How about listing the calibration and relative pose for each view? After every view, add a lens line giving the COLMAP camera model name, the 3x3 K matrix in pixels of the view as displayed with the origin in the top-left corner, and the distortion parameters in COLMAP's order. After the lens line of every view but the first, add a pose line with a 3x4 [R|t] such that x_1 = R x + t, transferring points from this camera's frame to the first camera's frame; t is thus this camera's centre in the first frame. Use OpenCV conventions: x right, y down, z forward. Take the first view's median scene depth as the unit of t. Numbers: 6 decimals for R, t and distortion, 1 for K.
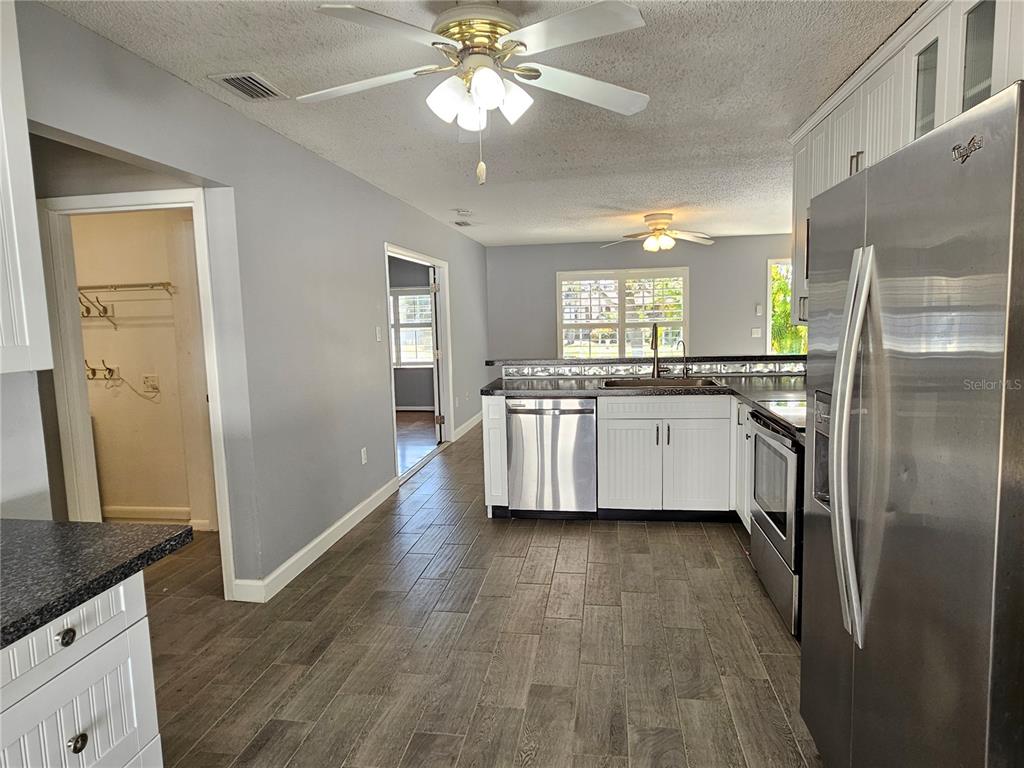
lens RADIAL K [[596.1, 0, 514.7], [0, 596.1, 379.6], [0, 0, 1]] dist [0.001794, -0.001764]
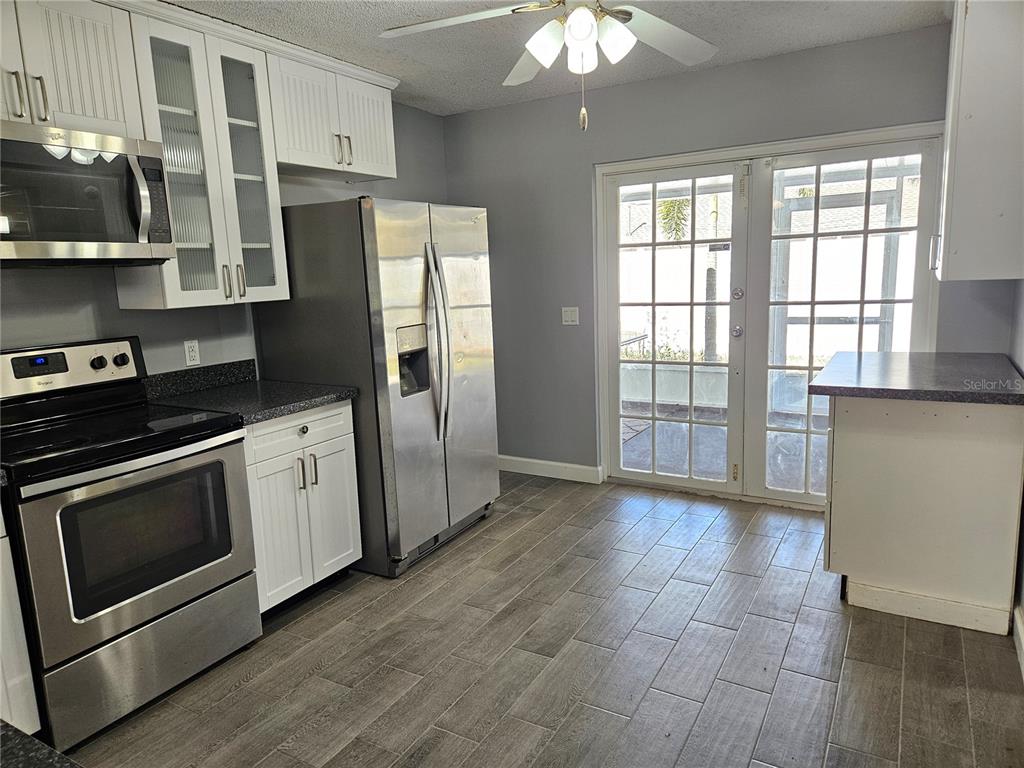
lens RADIAL K [[682.4, 0, 512.0], [0, 682.4, 384.0], [0, 0, 1]] dist [0.027241, -0.002769]
pose [[-0.931331, 0.000097, 0.364174, -0.196885], [0.100291, 0.961400, 0.256226, -0.126236], [-0.350092, 0.275154, -0.895391, 1.201643]]
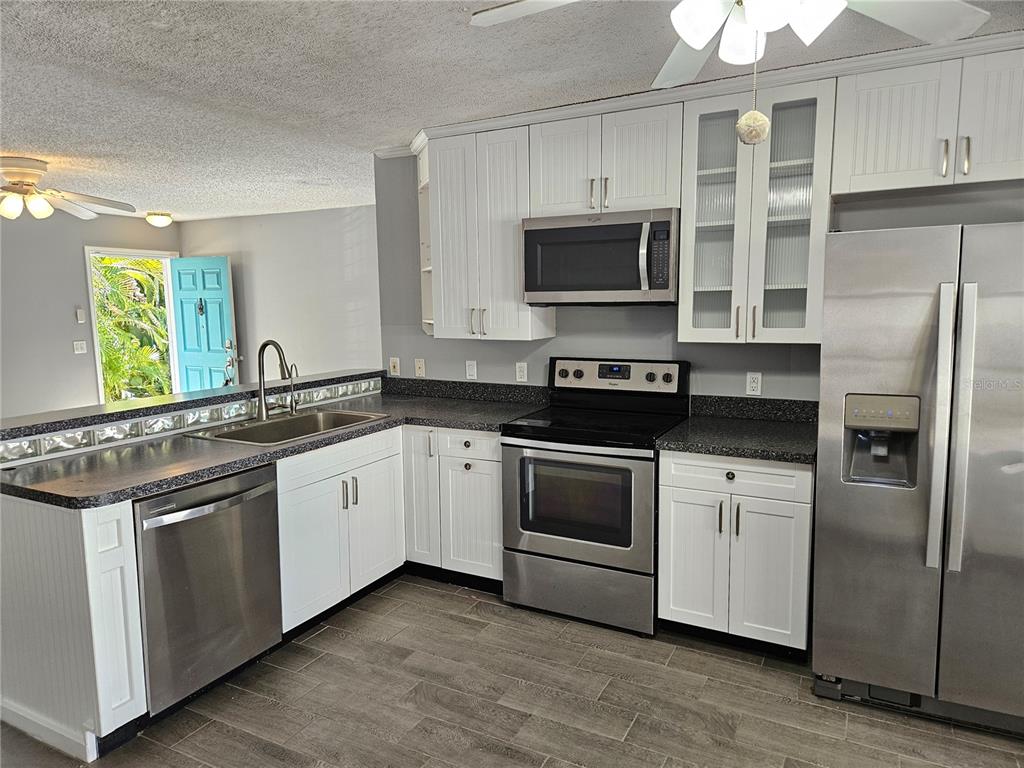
lens RADIAL K [[682.4, 0, 512.0], [0, 682.4, 384.0], [0, 0, 1]] dist [0.027241, -0.002769]
pose [[0.326762, -0.092721, 0.940548, -0.489503], [0.104581, 0.992612, 0.061521, -0.074617], [-0.939303, 0.078260, 0.334044, 0.560517]]
